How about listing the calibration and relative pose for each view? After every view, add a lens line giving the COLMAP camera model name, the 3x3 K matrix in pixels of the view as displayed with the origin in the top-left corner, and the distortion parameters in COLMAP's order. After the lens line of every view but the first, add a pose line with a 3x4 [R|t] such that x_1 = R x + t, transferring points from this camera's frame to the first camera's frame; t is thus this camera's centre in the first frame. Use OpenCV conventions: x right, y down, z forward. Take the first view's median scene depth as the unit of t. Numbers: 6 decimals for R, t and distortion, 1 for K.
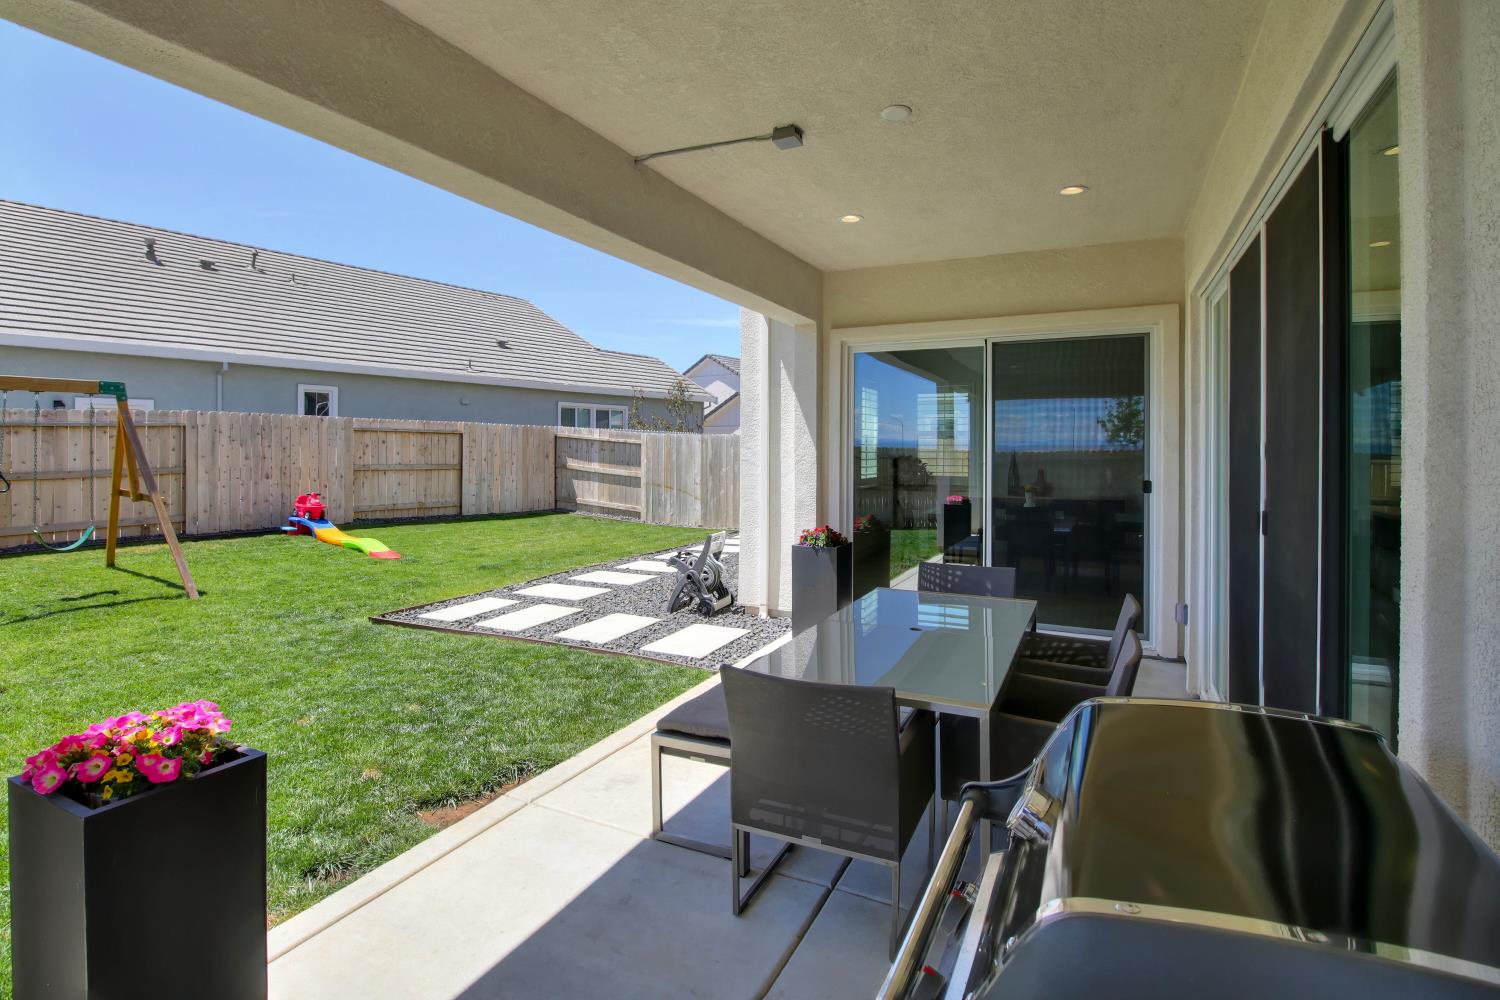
lens RADIAL K [[745.7, 0, 750.8], [0, 745.7, 444.5], [0, 0, 1]] dist [-0.002584, -0.002567]
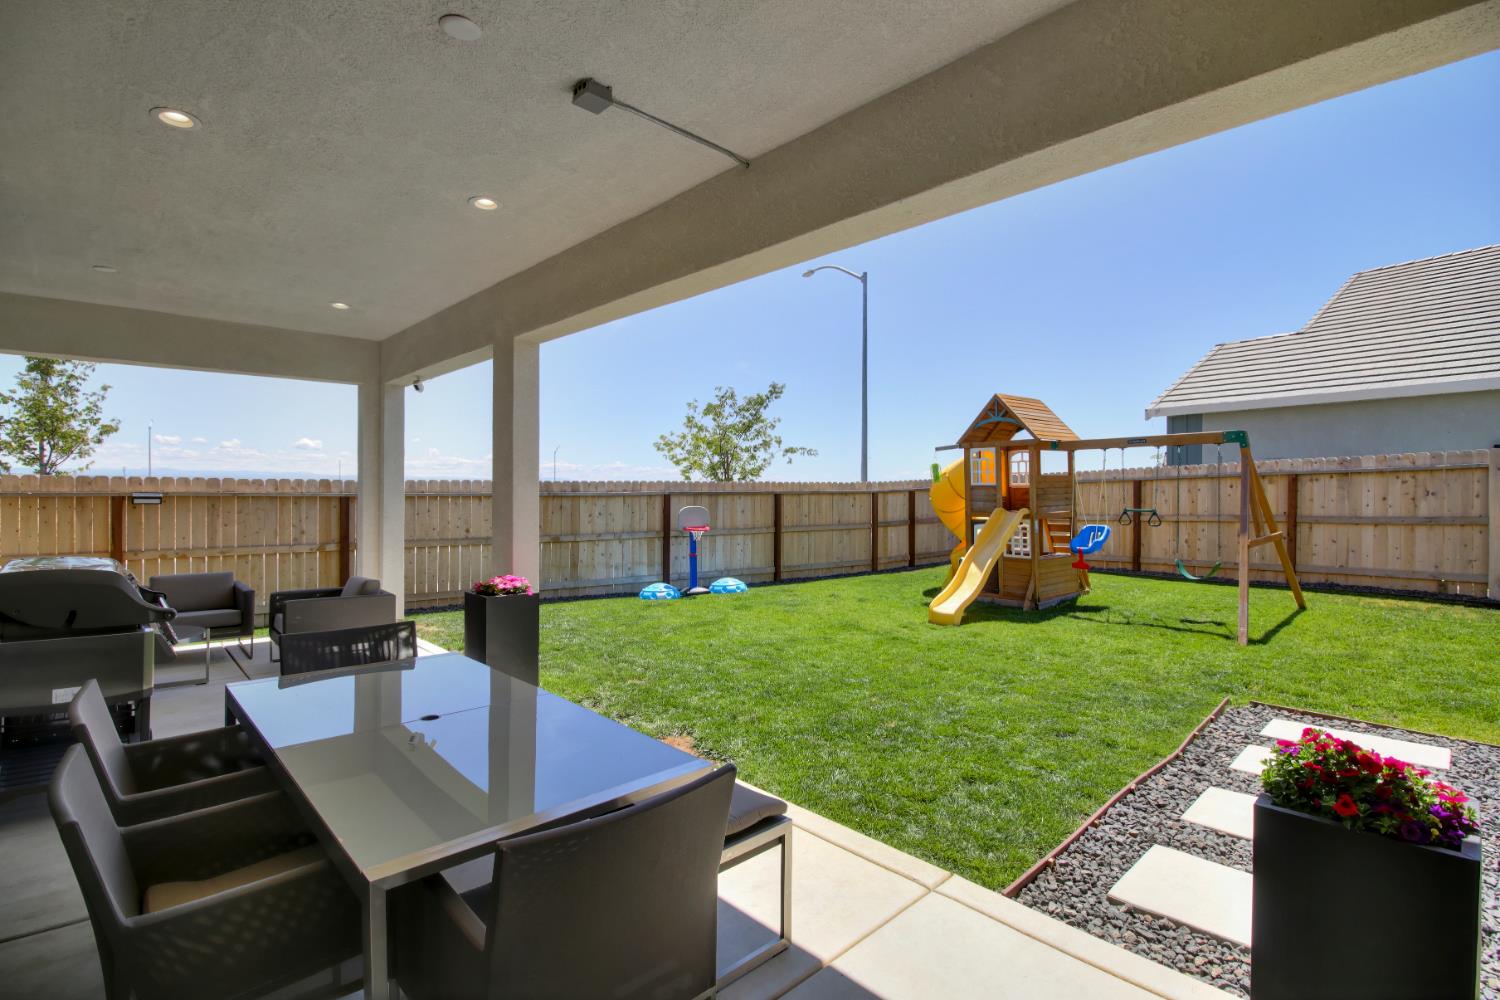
lens RADIAL K [[709.7, 0, 752.9], [0, 709.7, 494.8], [0, 0, 1]] dist [-0.000234, -0.009412]
pose [[-0.337825, -0.000902, -0.941209, 0.196184], [-0.001697, 0.999998, -0.000350, 0.005618], [0.941208, 0.001480, -0.337826, 0.390233]]
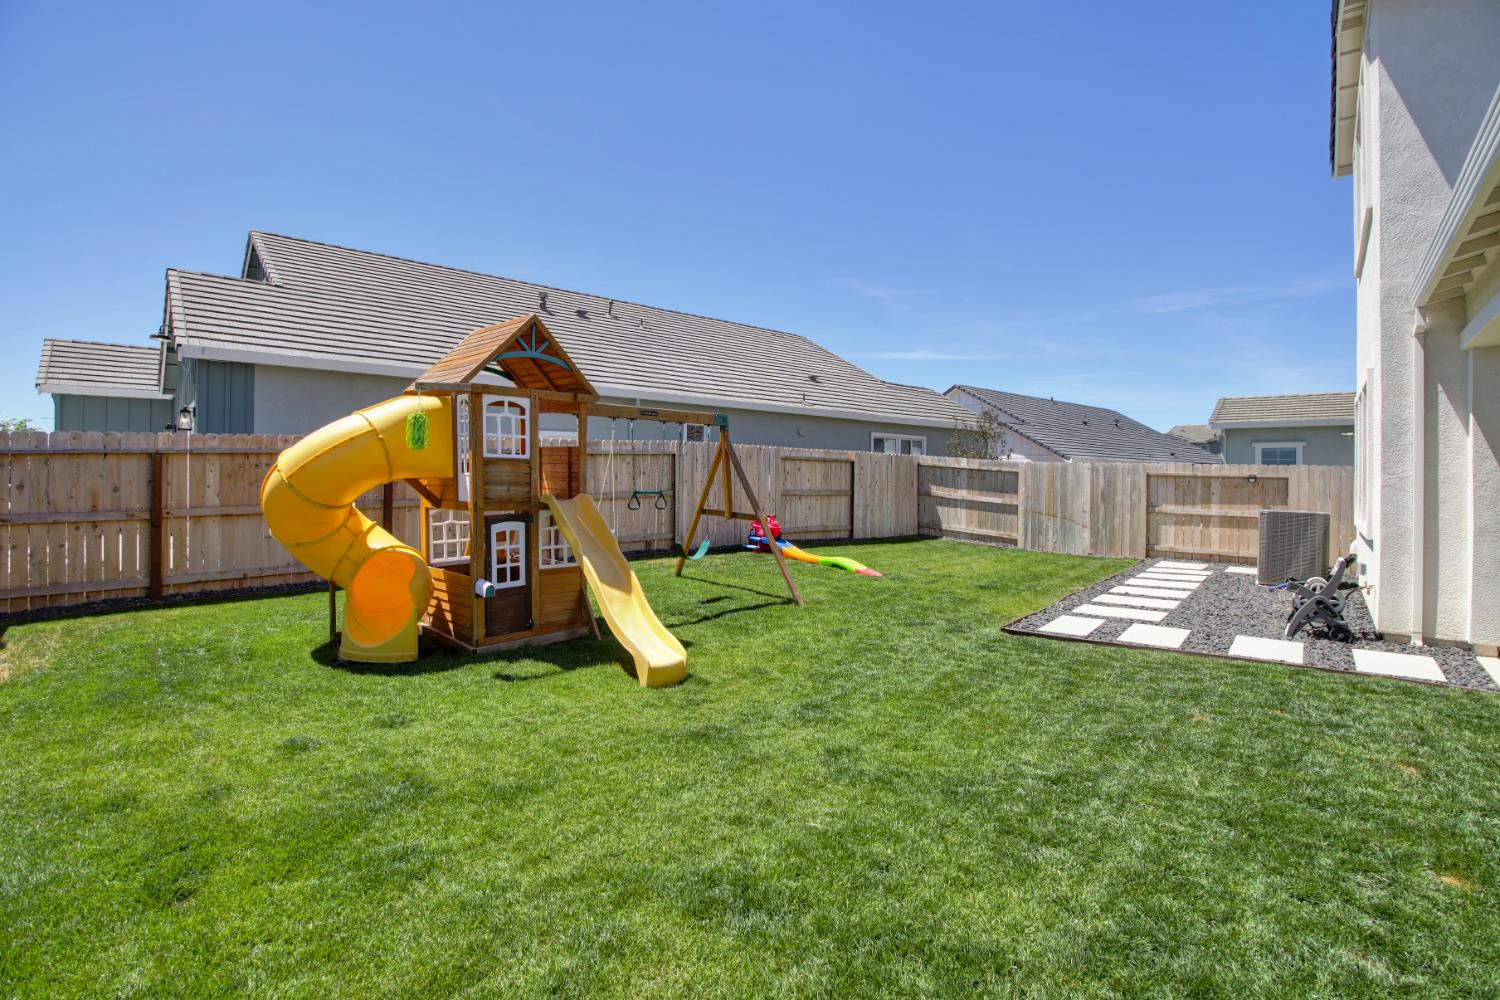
lens RADIAL K [[731.4, 0, 768.2], [0, 731.4, 475.7], [0, 0, 1]] dist [-0.012933, -0.001674]
pose [[0.981850, 0.004027, -0.189617, -0.325289], [-0.004026, 0.999992, 0.000393, 0.005382], [0.189617, 0.000378, 0.981858, -0.051209]]
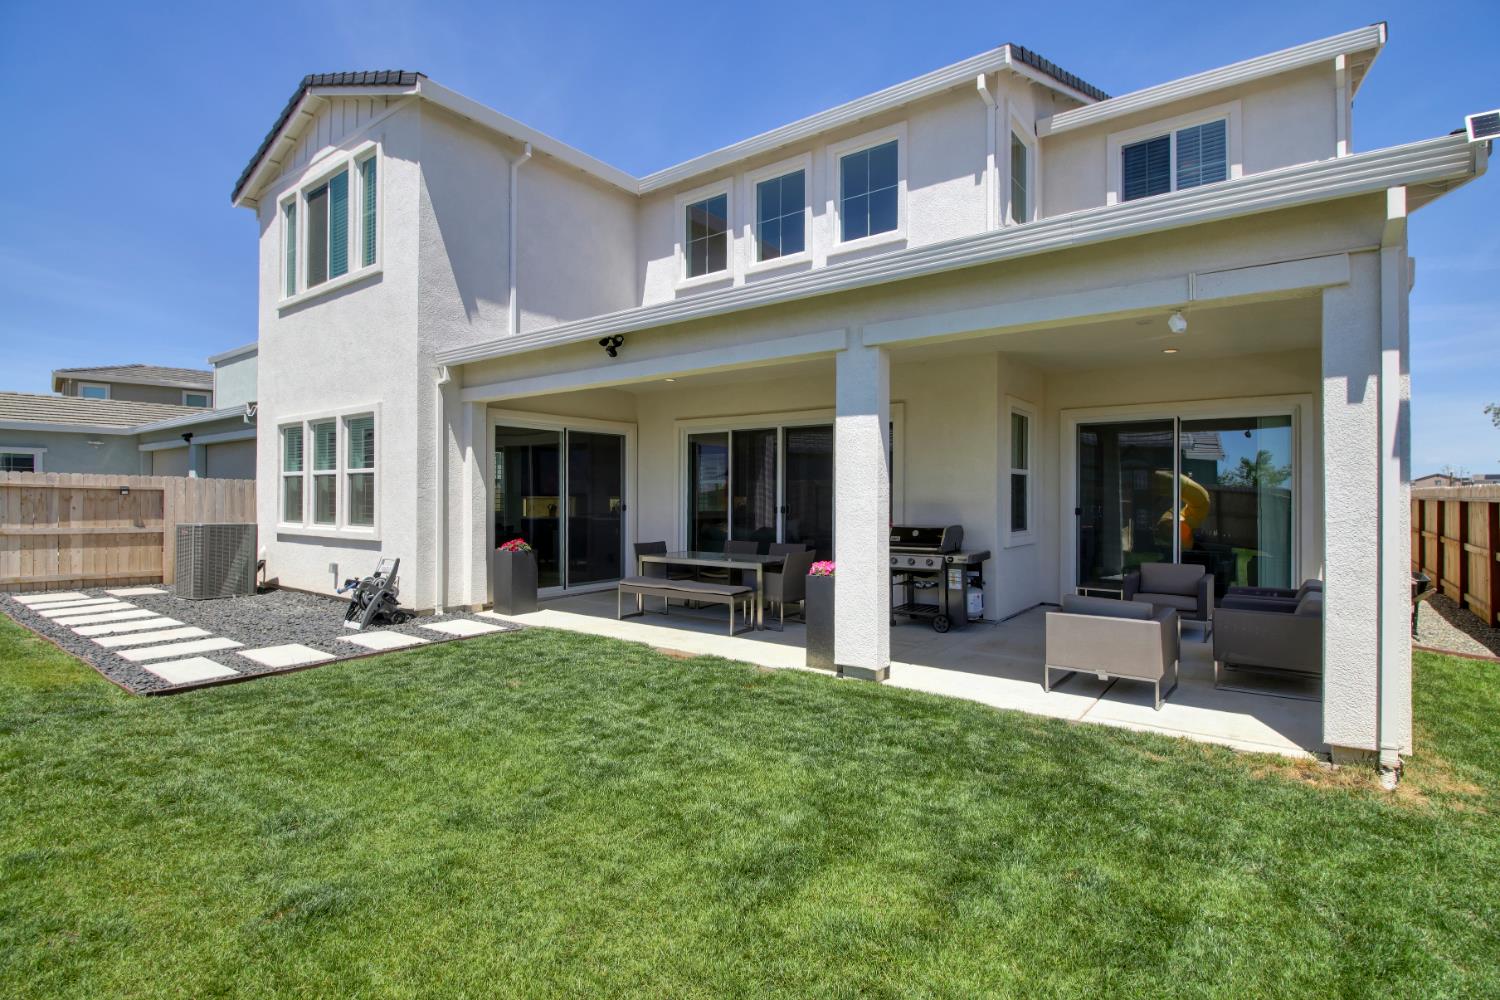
lens RADIAL K [[709.7, 0, 779.3], [0, 709.7, 504.0], [0, 0, 1]] dist [-0.000234, -0.009412]
pose [[0.155095, -0.014570, 0.987792, -0.577037], [-0.006966, 0.999850, 0.015841, 0.004454], [-0.987875, -0.009338, 0.154970, 0.101088]]
